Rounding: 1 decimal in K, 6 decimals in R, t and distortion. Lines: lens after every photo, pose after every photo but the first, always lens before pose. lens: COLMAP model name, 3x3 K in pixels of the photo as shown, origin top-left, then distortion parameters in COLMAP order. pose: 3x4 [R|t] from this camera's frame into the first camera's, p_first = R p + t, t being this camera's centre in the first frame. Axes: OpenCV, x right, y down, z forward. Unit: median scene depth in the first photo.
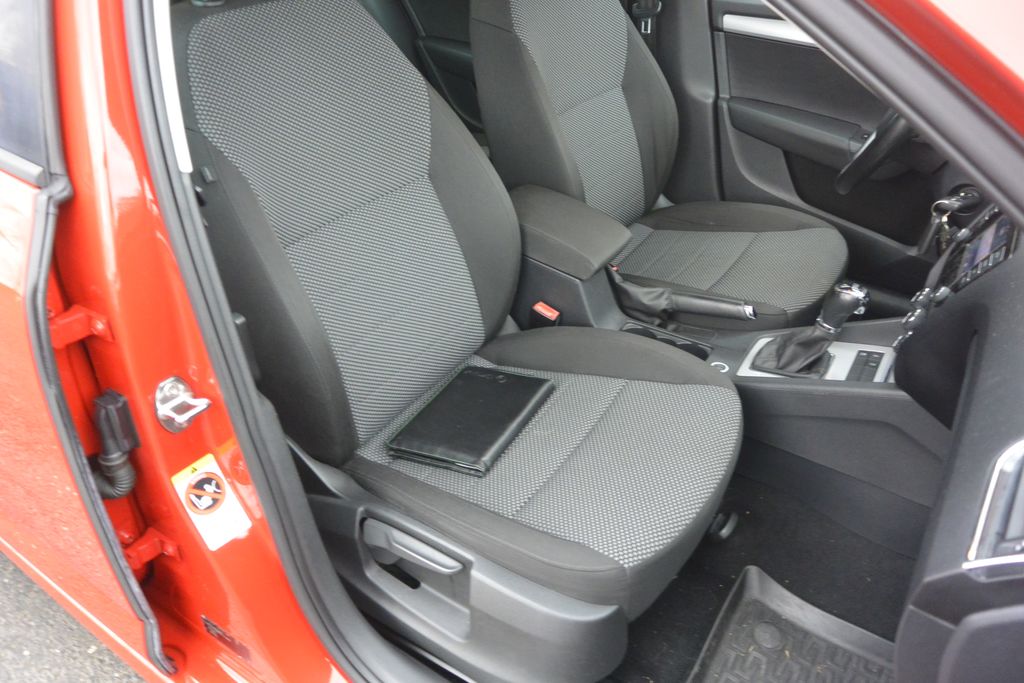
lens RADIAL K [[776.8, 0, 509.4], [0, 776.8, 344.5], [0, 0, 1]] dist [-0.009237, 0.021311]
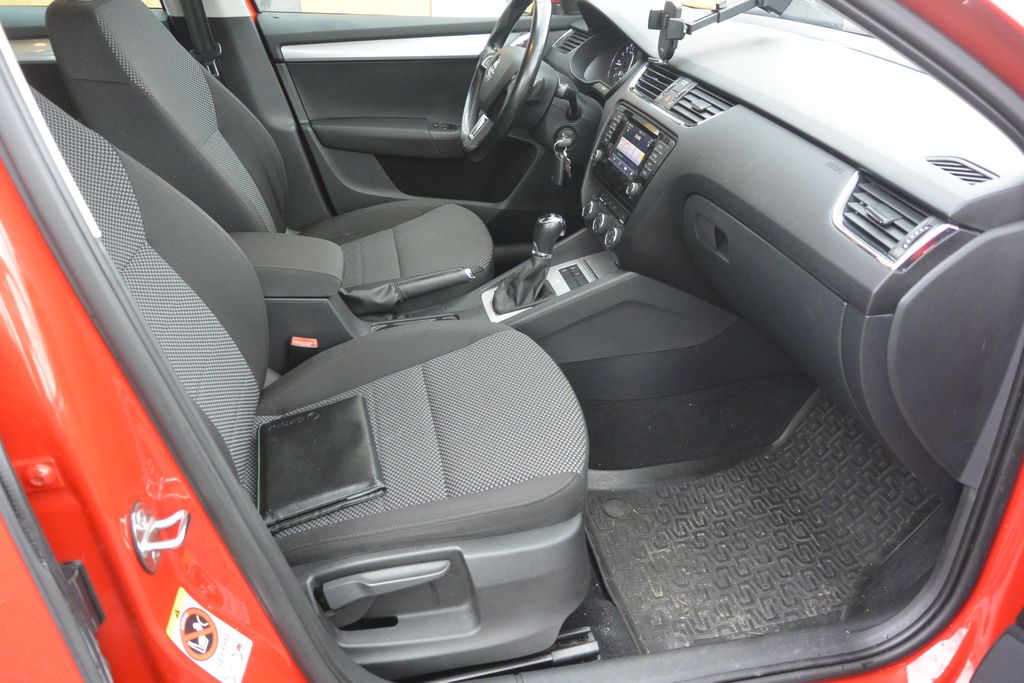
lens RADIAL K [[776.8, 0, 506.1], [0, 776.8, 339.7], [0, 0, 1]] dist [-0.009237, 0.021311]
pose [[0.717239, -0.366045, 0.592941, -0.382179], [0.413090, 0.908628, 0.061246, -0.001352], [-0.561182, 0.201011, 0.802913, 0.084147]]
